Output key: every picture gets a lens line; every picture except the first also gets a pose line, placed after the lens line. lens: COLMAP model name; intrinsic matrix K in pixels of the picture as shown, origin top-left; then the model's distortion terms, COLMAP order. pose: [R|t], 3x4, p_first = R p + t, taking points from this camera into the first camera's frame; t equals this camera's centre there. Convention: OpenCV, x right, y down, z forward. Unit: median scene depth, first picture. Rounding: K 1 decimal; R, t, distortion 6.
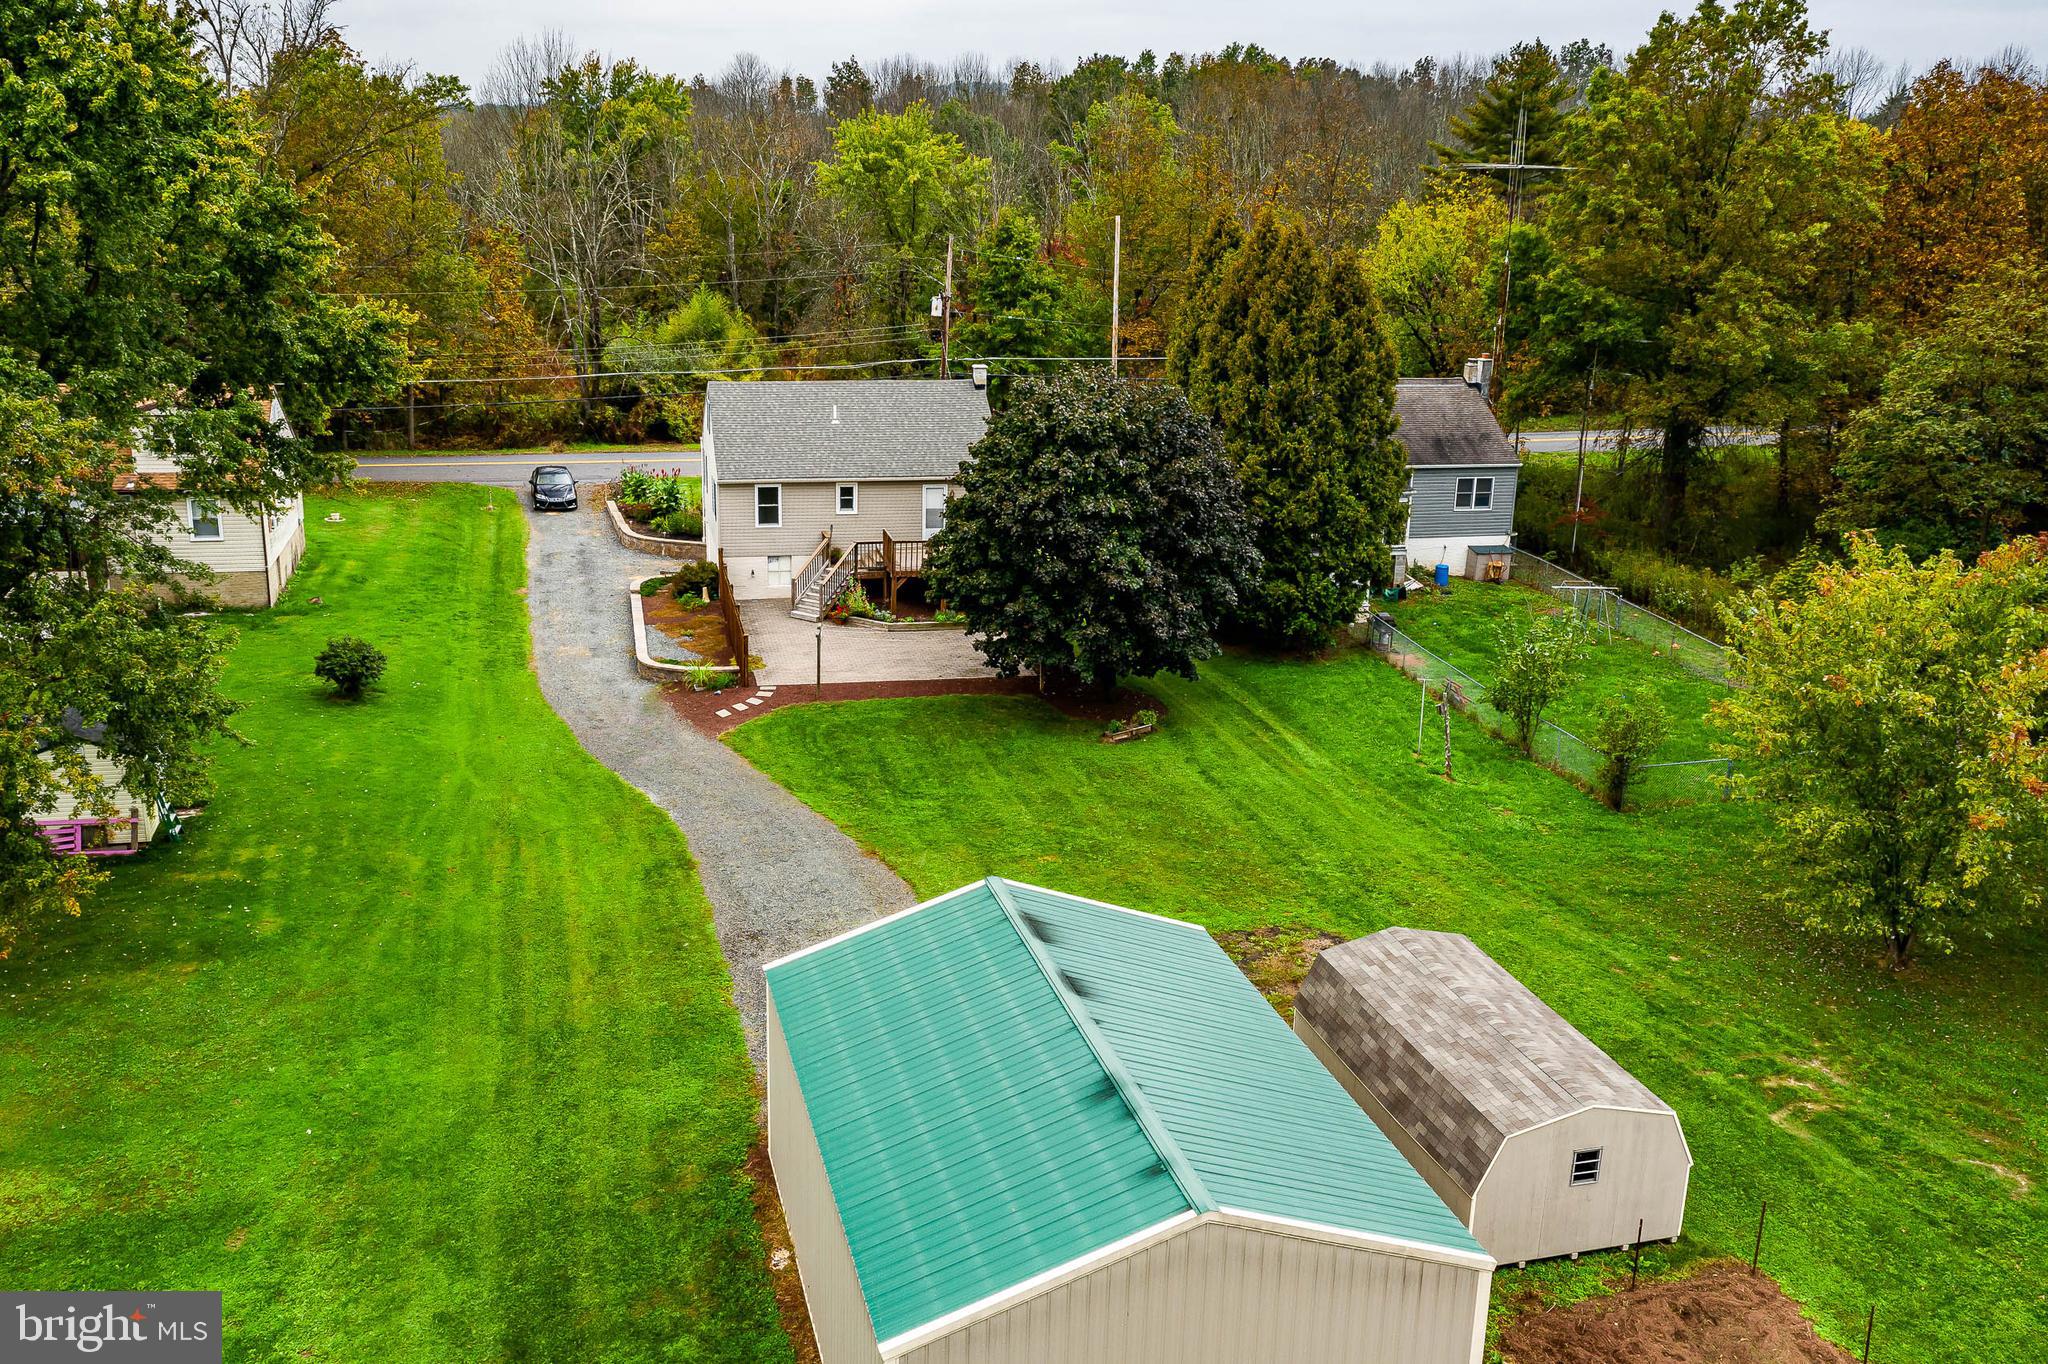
lens RADIAL K [[1604.0, 0, 1037.0], [0, 1604.0, 691.0], [0, 0, 1]] dist [-0.013571, 0.009784]
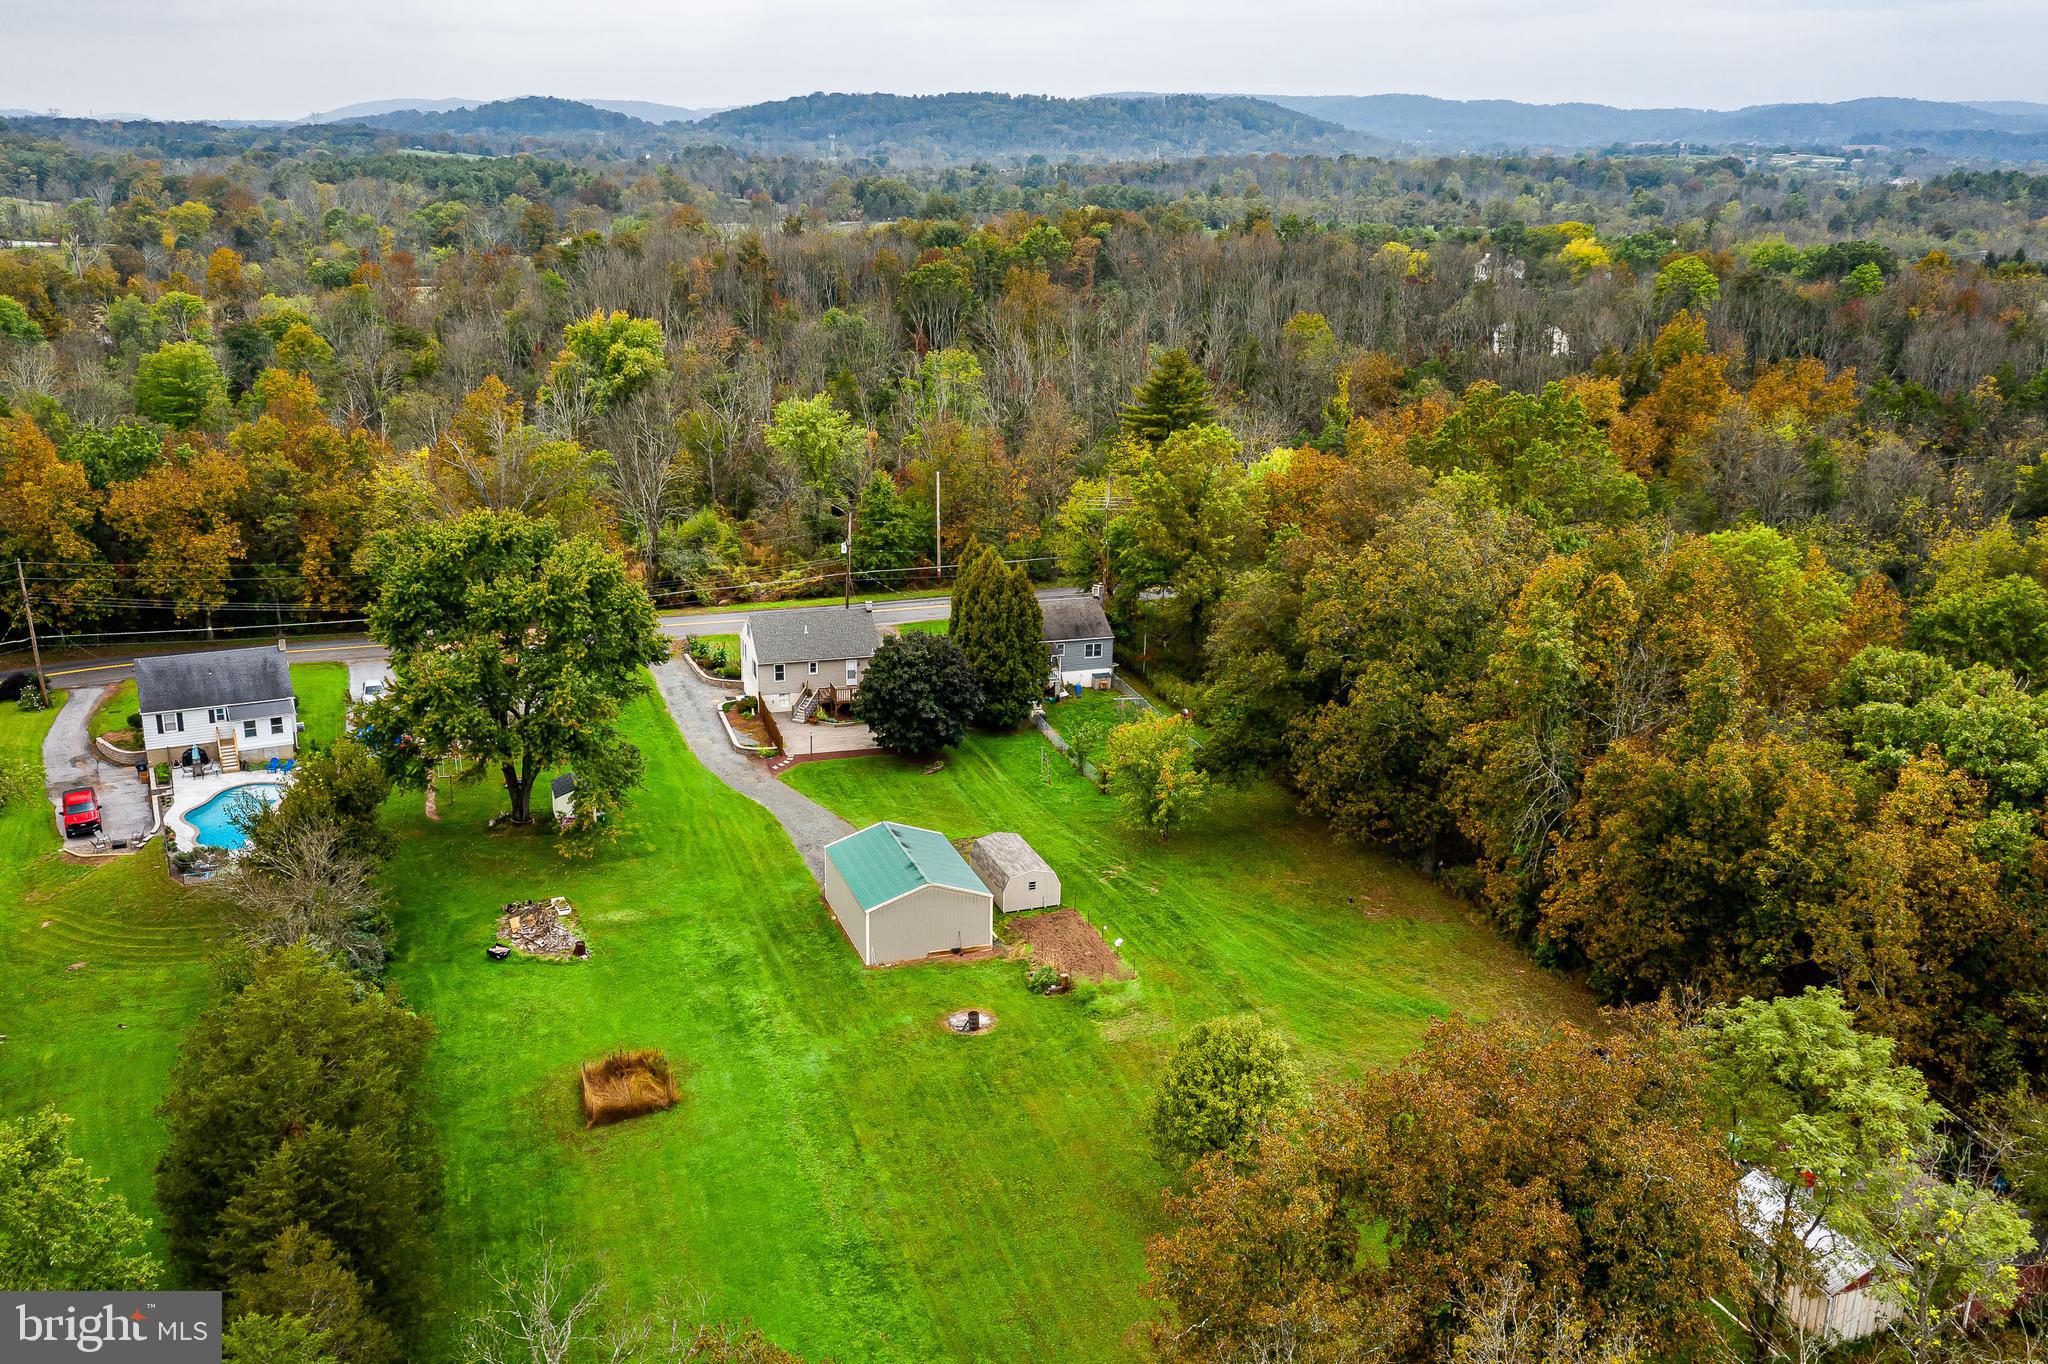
lens RADIAL K [[1604.0, 0, 1037.0], [0, 1604.0, 691.0], [0, 0, 1]] dist [-0.013571, 0.009784]
pose [[0.996617, -0.030857, 0.076168, 0.026441], [0.029736, 0.999433, 0.015811, -0.118489], [-0.076613, -0.013493, 0.996970, -1.381384]]
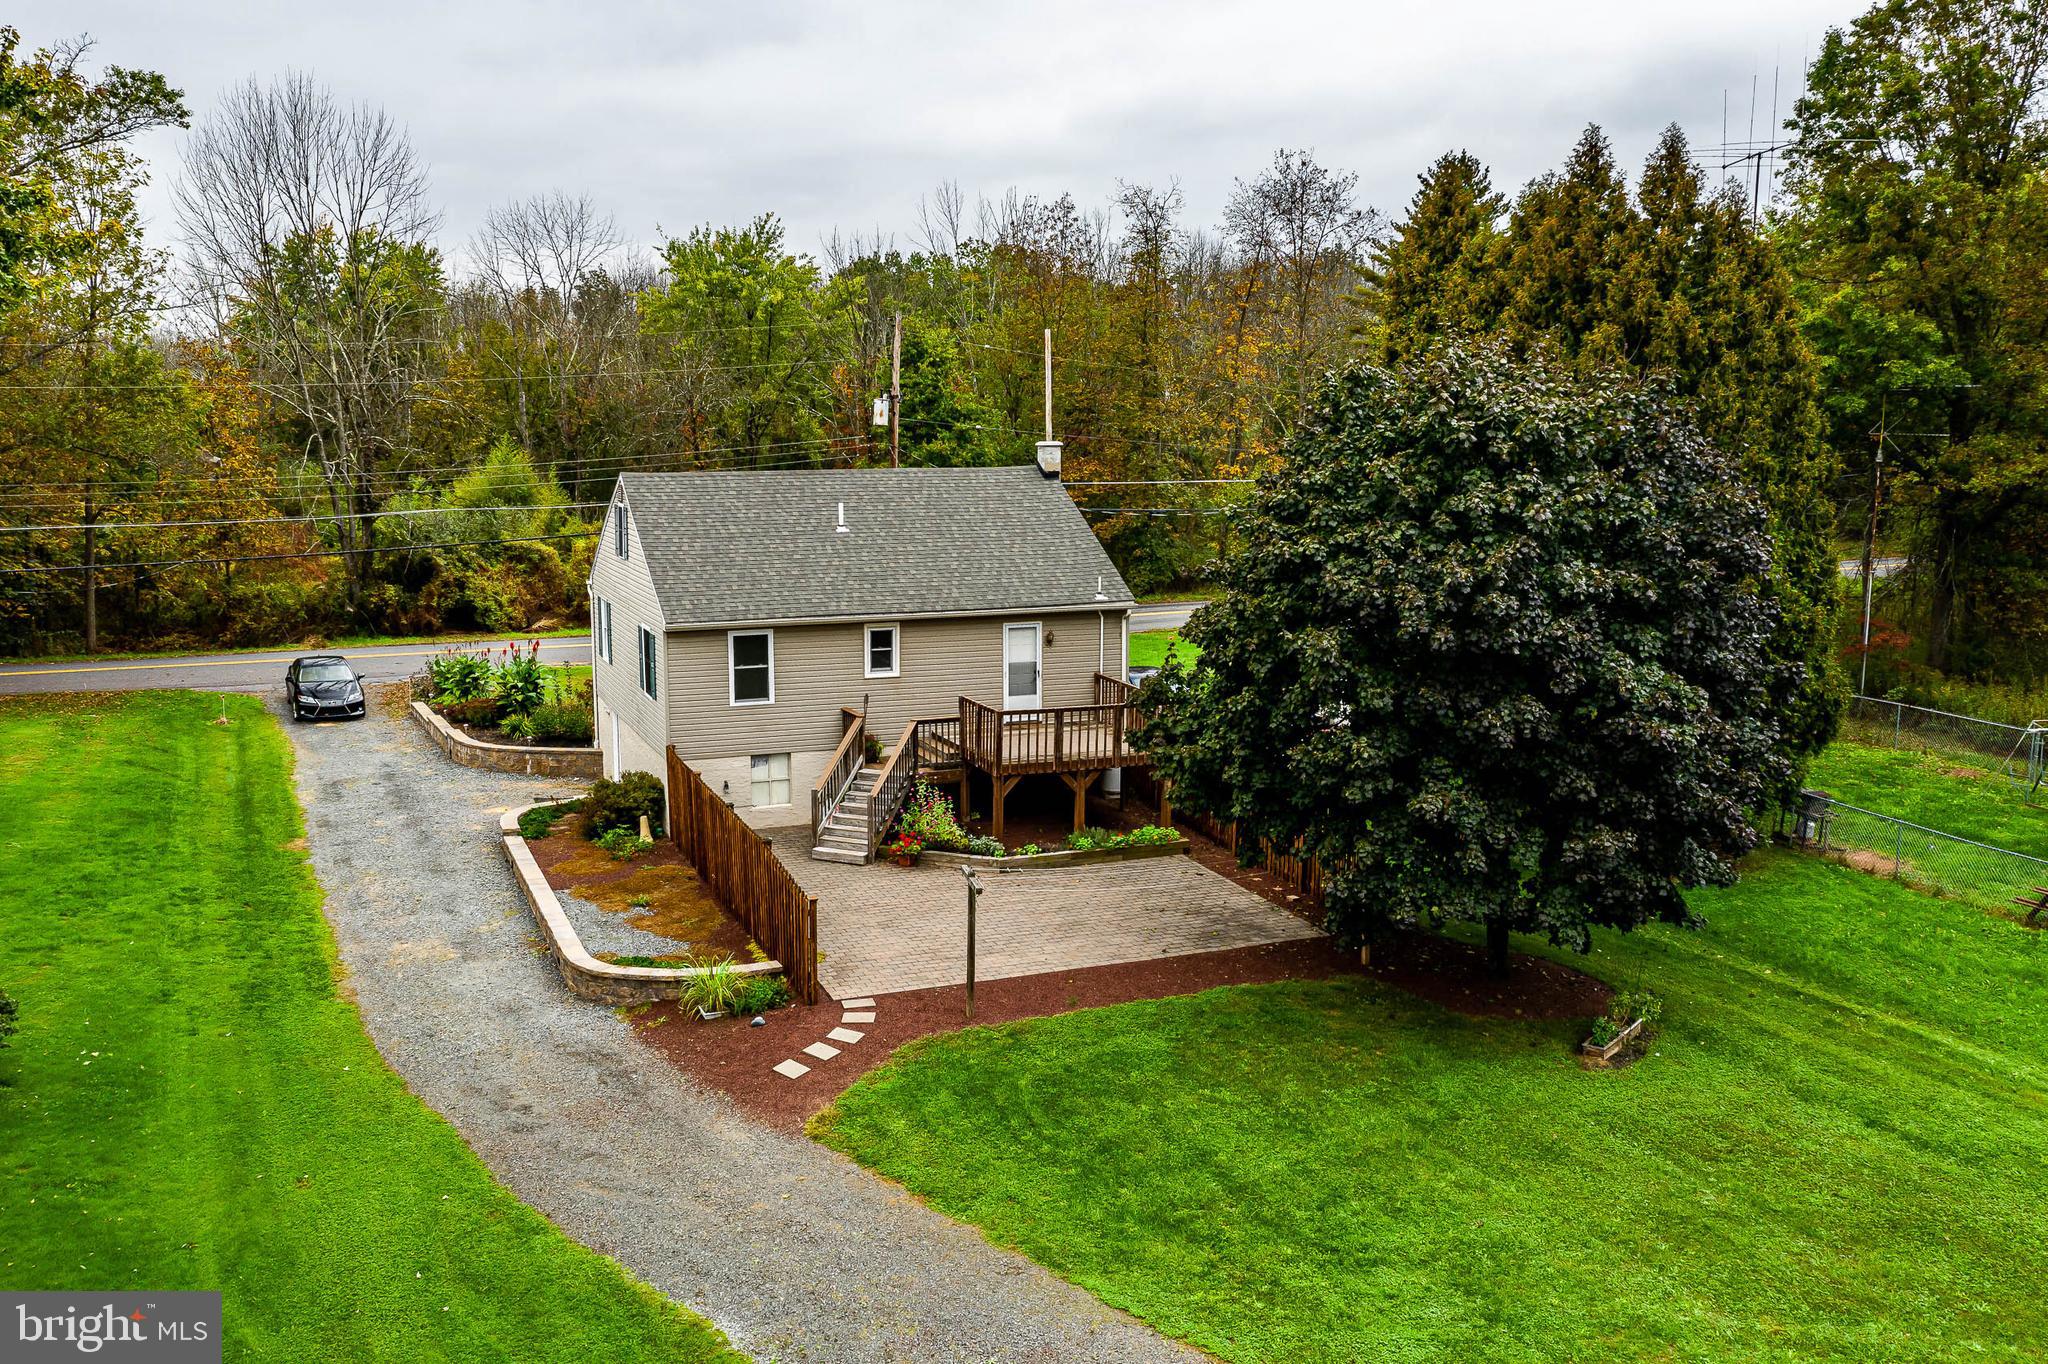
lens RADIAL K [[1541.4, 0, 974.6], [0, 1541.4, 717.7], [0, 0, 1]] dist [-0.019237, 0.041760]
pose [[0.987764, -0.052521, 0.146849, -0.176346], [0.070959, 0.989831, -0.123282, -0.024786], [-0.138880, 0.132194, 0.981446, 0.464297]]
